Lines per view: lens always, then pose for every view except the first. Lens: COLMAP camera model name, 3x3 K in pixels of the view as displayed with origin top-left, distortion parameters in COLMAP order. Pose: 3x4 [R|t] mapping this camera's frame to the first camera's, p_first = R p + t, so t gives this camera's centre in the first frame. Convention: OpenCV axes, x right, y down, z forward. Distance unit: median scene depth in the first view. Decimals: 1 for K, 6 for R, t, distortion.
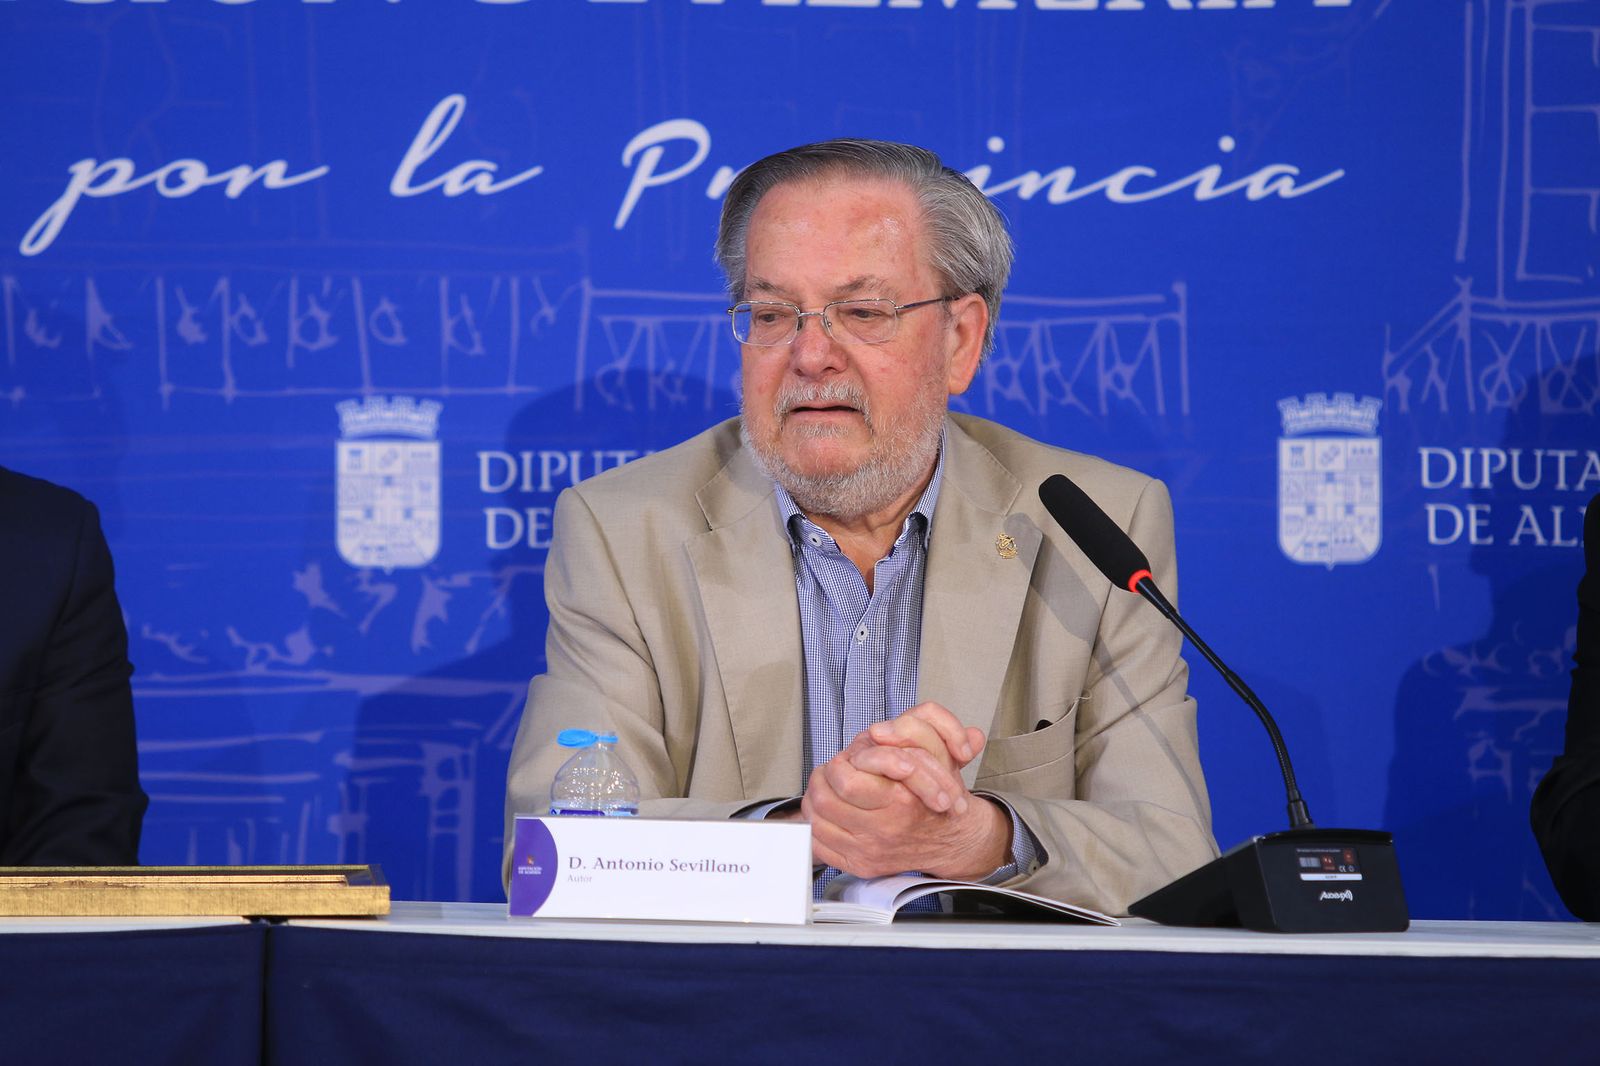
lens RADIAL K [[8954.6, 0, 763.8], [0, 8954.6, 533.2], [0, 0, 1]] dist [0.574193, 8.576703]
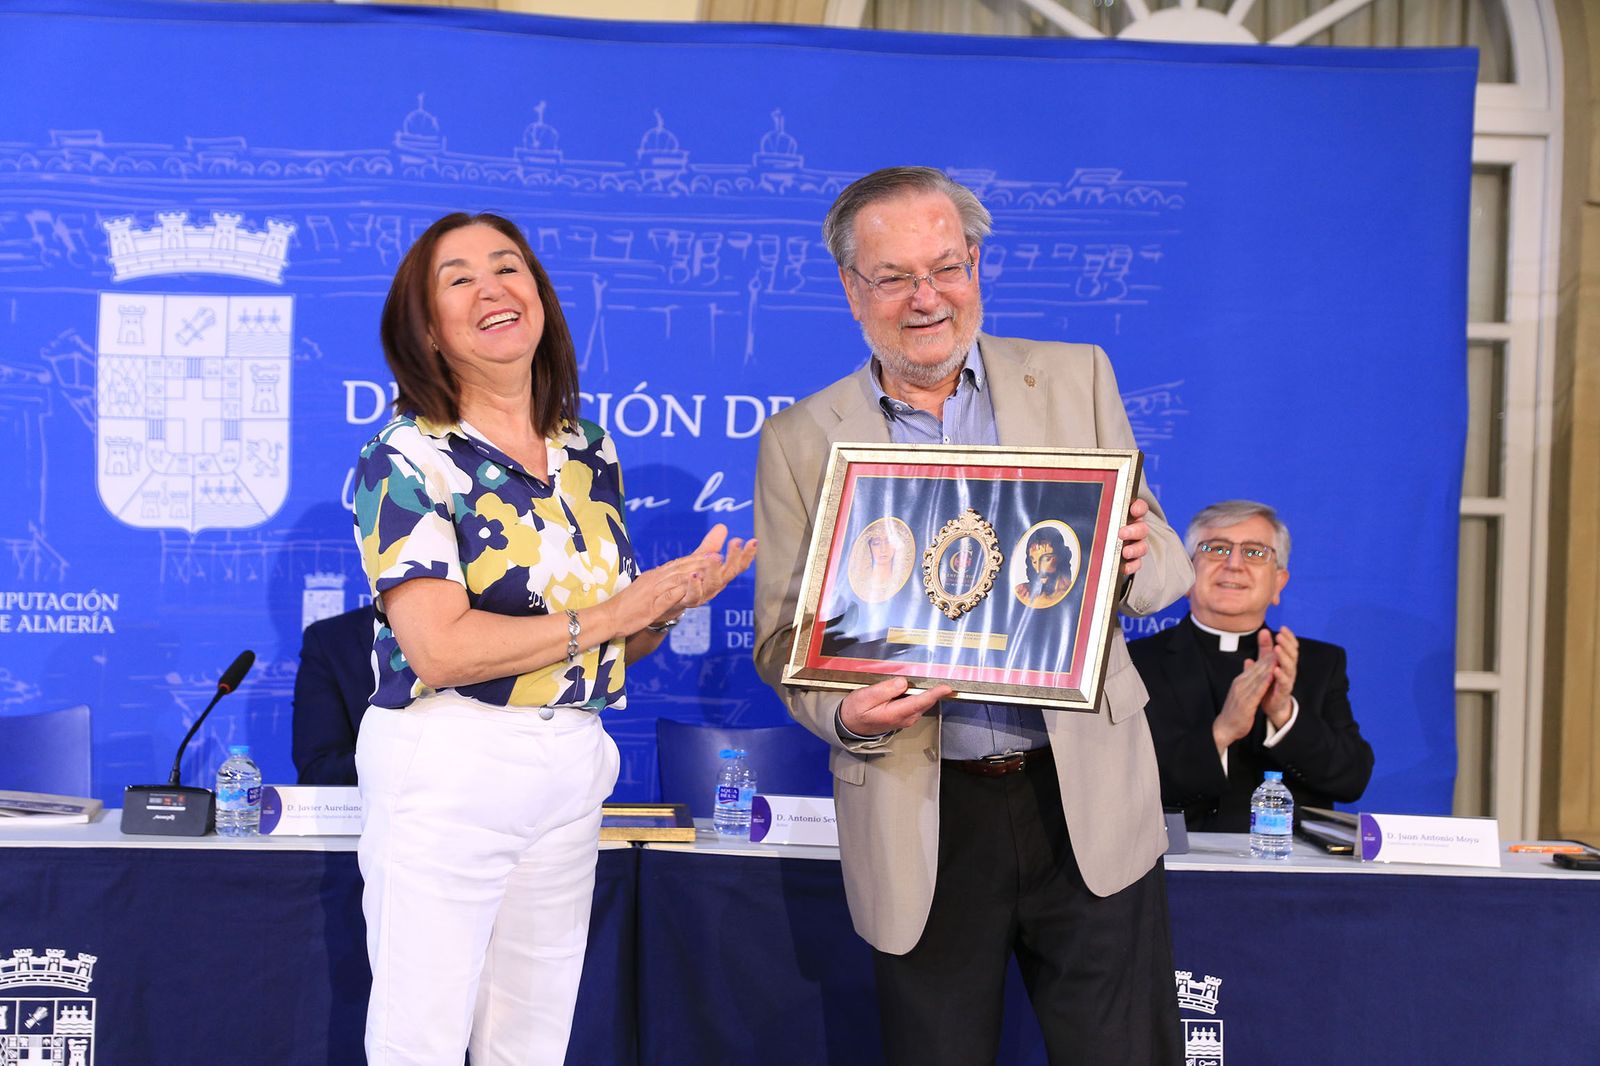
lens RADIAL K [[2965.4, 0, 801.5], [0, 2965.4, 556.5], [0, 0, 1]] dist [0.132470, 0.021783]
pose [[0.999829, 0.018418, 0.001503, -0.011423], [-0.018375, 0.999525, -0.024727, -0.003851], [-0.001958, 0.024695, 0.999693, 0.143954]]
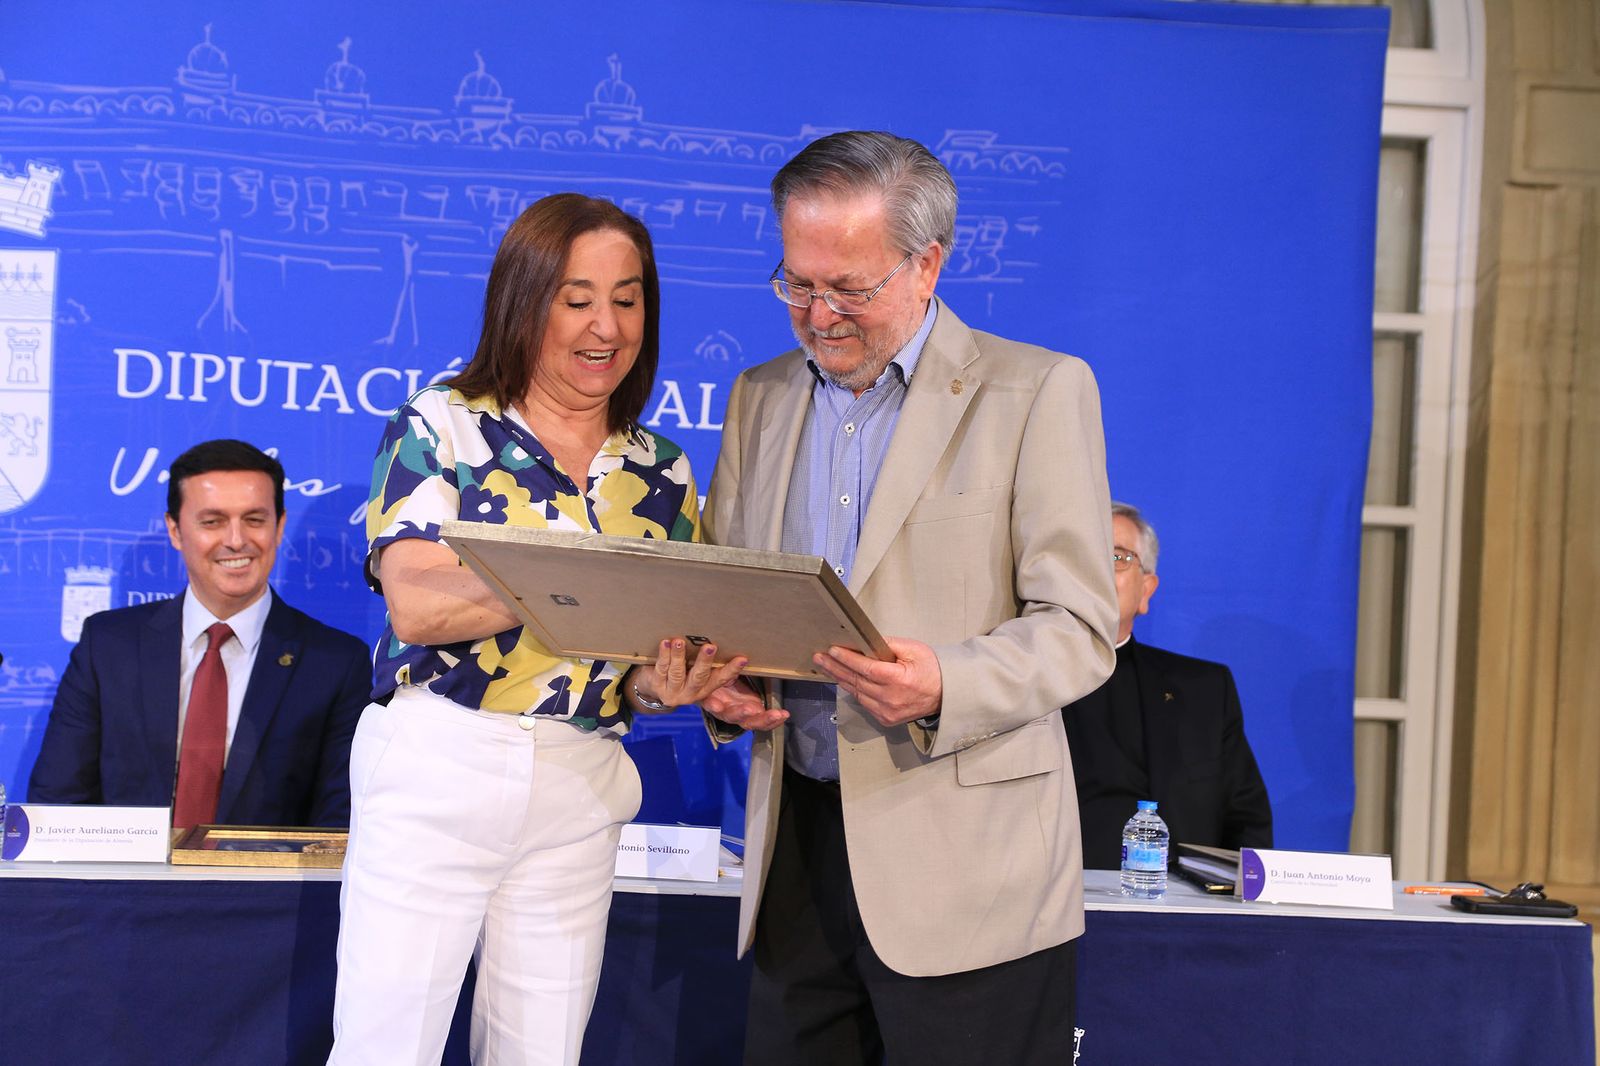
lens RADIAL K [[3266.6, 0, 802.5], [0, 3266.6, 549.2], [0, 0, 1]] dist [0.148931, 0.438957]
pose [[0.997886, 0.035751, 0.054274, -0.012333], [-0.034279, 0.999025, -0.027803, -0.005149], [-0.055215, 0.025884, 0.998139, 0.158059]]
